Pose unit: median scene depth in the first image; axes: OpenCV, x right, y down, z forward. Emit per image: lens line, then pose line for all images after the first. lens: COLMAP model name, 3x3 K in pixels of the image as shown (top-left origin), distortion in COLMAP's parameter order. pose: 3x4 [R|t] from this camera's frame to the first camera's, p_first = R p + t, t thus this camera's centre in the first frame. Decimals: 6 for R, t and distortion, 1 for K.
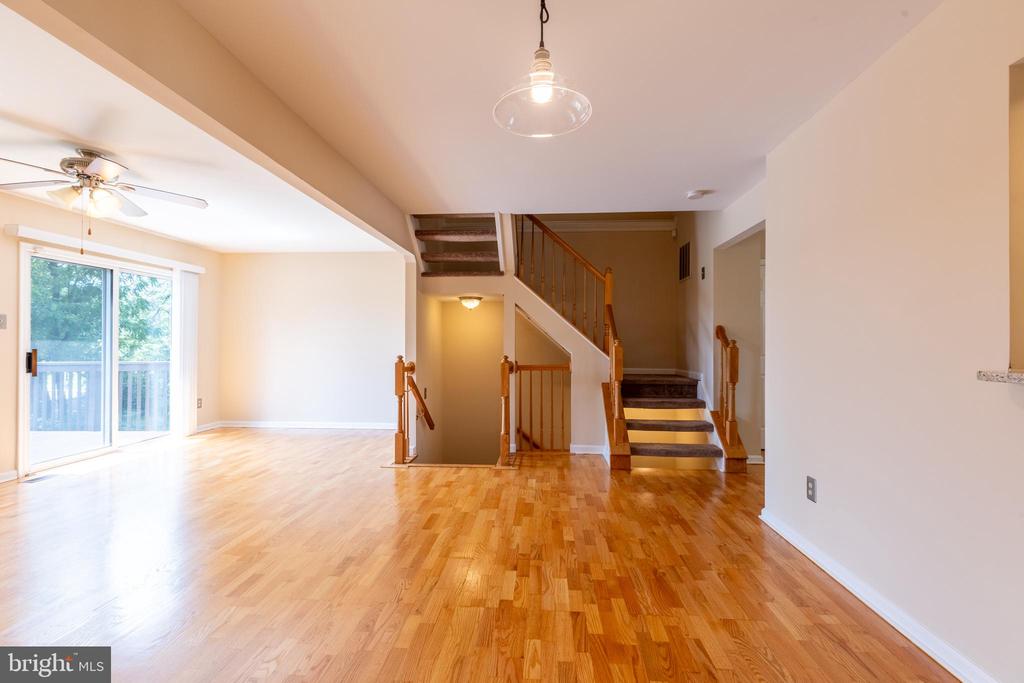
lens RADIAL K [[459.6, 0, 513.0], [0, 459.6, 341.5], [0, 0, 1]] dist [0.006229, -0.000363]
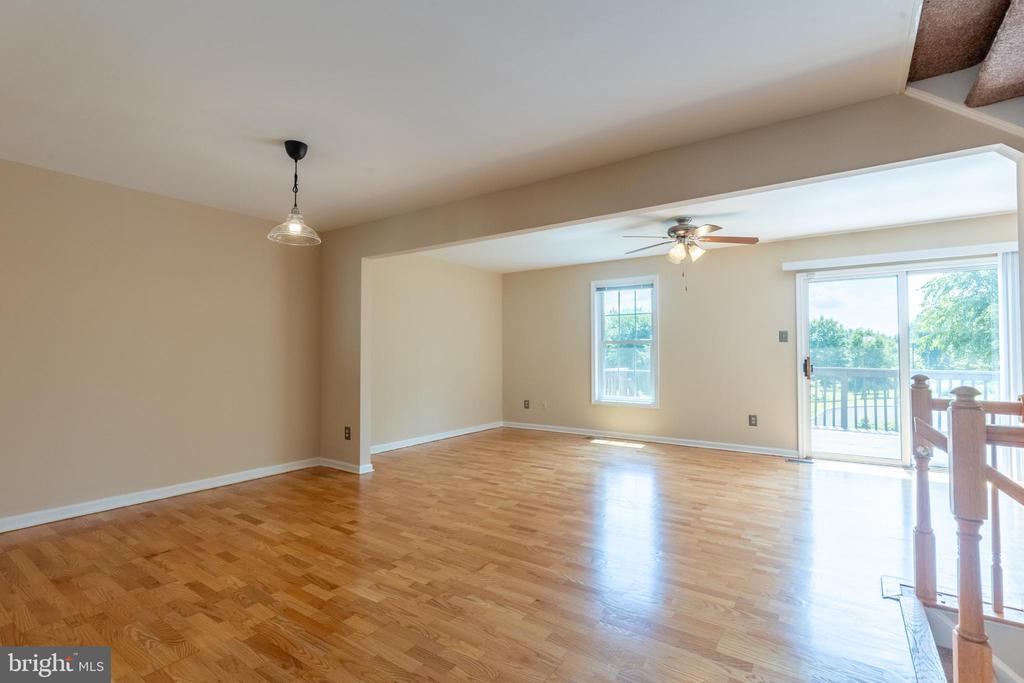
lens RADIAL K [[474.2, 0, 512.0], [0, 474.2, 341.5], [0, 0, 1]] dist [-0.001977, -0.000071]
pose [[-0.513365, -0.022873, -0.857865, 0.445991], [0.007029, 0.999499, -0.030856, 0.008062], [0.858141, -0.021870, -0.512947, 0.952163]]
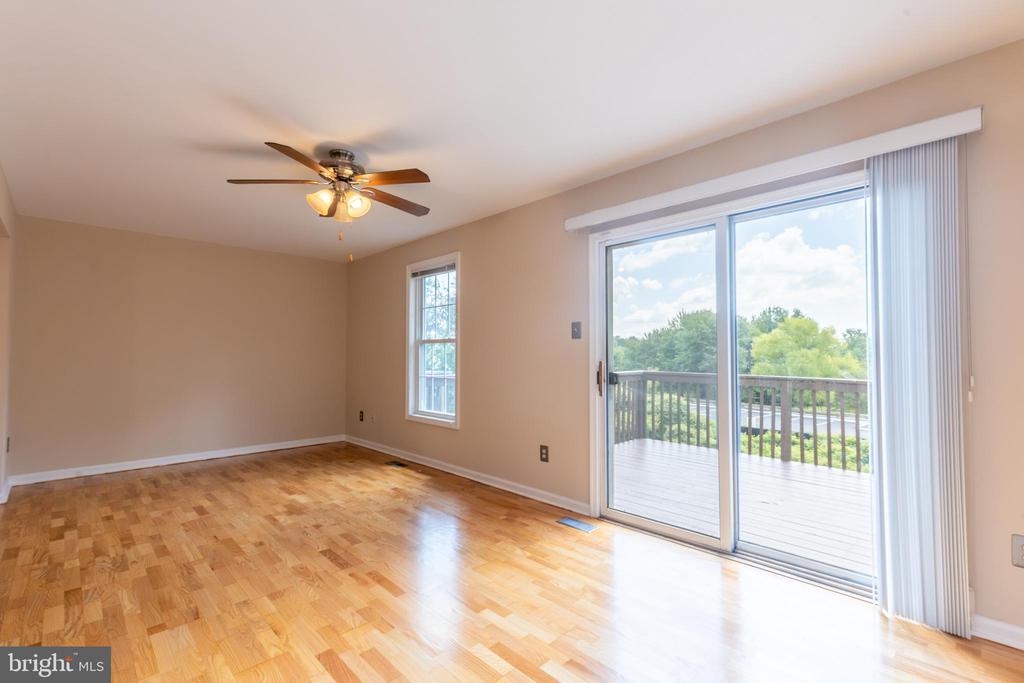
lens RADIAL K [[451.4, 0, 510.2], [0, 451.4, 344.5], [0, 0, 1]] dist [0.003678, 0.000032]
pose [[-0.663471, -0.020567, -0.747919, -0.341598], [0.005275, 0.999469, -0.032163, 0.010802], [0.748183, -0.025285, -0.663010, 1.375495]]
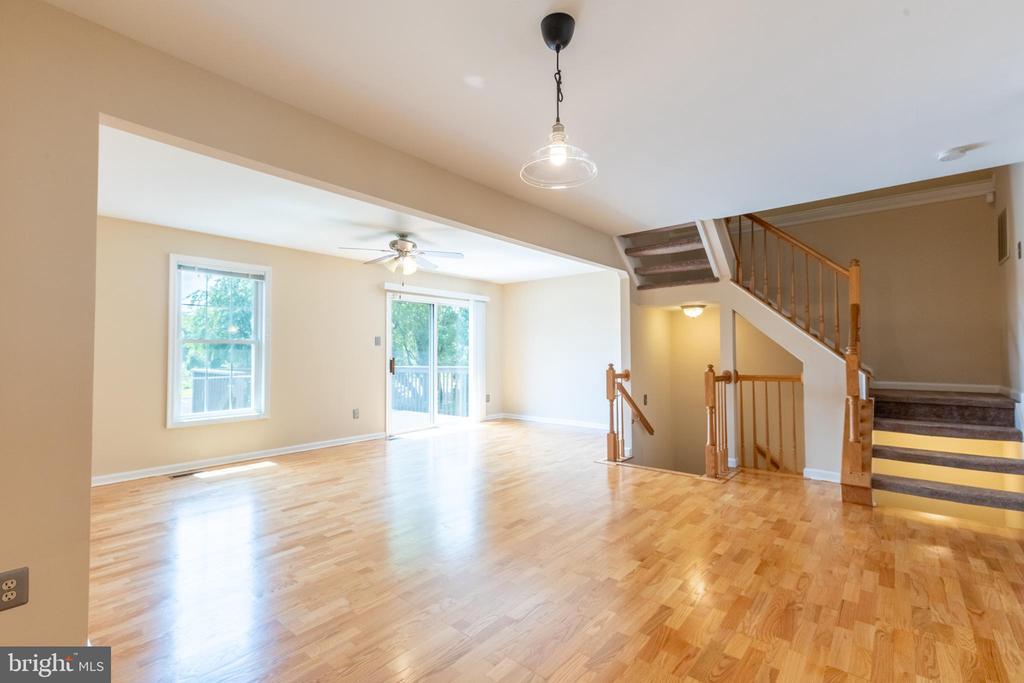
lens RADIAL K [[455.0, 0, 514.5], [0, 455.0, 340.8], [0, 0, 1]] dist [0.006903, -0.000055]
pose [[0.807763, -0.022466, -0.589079, 0.231562], [0.010084, 0.999654, -0.024298, -0.000064], [0.589421, 0.013686, 0.807710, -0.029114]]
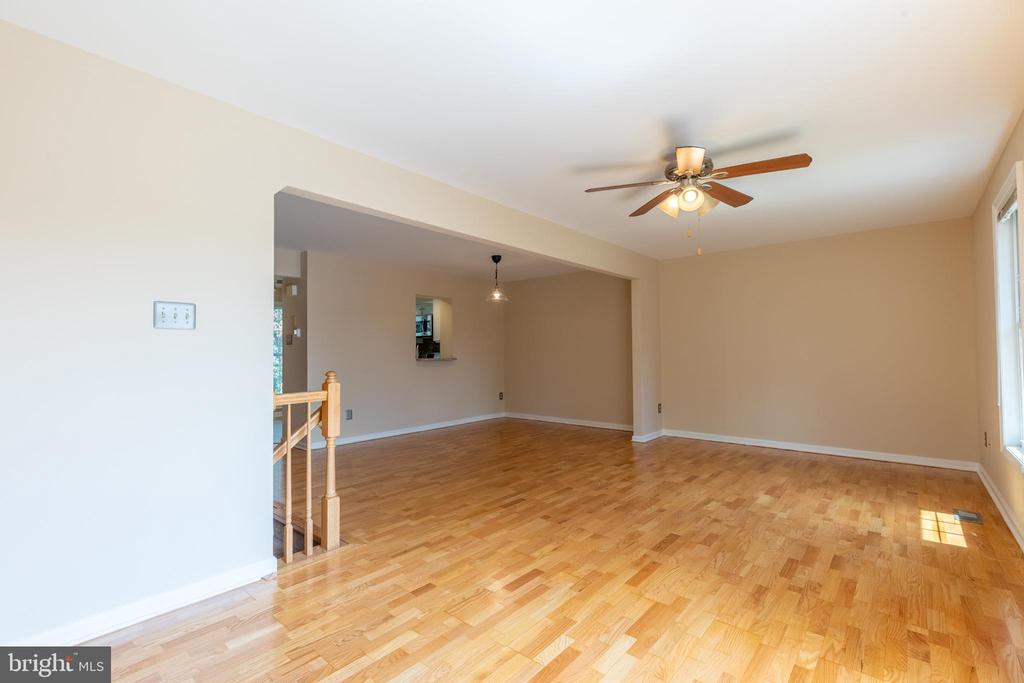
lens RADIAL K [[459.6, 0, 513.0], [0, 459.6, 341.5], [0, 0, 1]] dist [0.006229, -0.000363]
pose [[-0.804299, 0.019302, 0.593911, -0.873870], [0.002388, 0.999569, -0.029252, 0.008815], [-0.594219, -0.022109, -0.803999, 1.457034]]
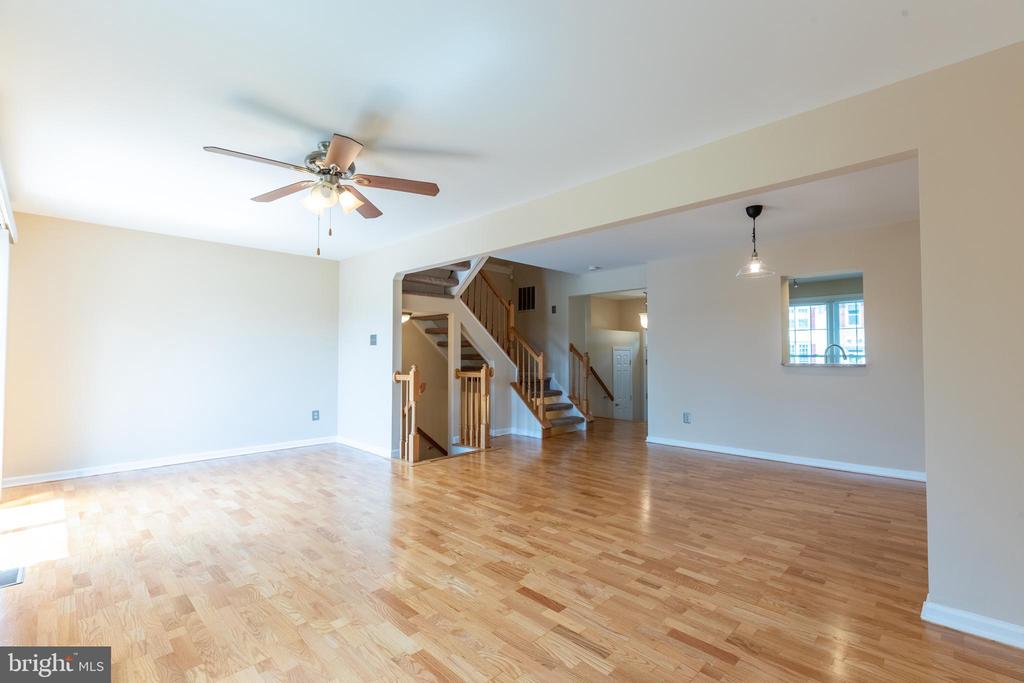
lens RADIAL K [[458.9, 0, 516.7], [0, 458.9, 341.9], [0, 0, 1]] dist [-0.000664, -0.000204]
pose [[0.646042, 0.021560, 0.762997, -1.007036], [-0.005709, 0.999710, -0.023416, -0.001002], [-0.763281, 0.010772, 0.645977, 0.099335]]
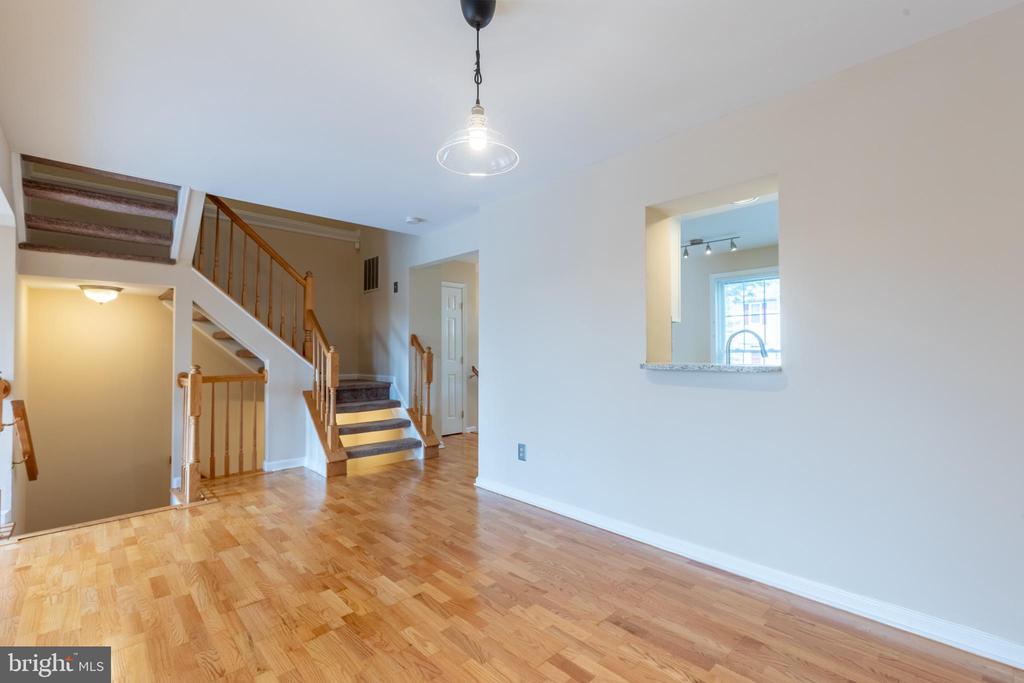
lens RADIAL K [[455.0, 0, 514.5], [0, 455.0, 340.8], [0, 0, 1]] dist [0.006903, -0.000055]
pose [[0.672891, 0.012847, 0.739630, -0.248210], [-0.001271, 0.999868, -0.016212, 0.000168], [-0.739741, 0.009969, 0.672818, 0.043839]]
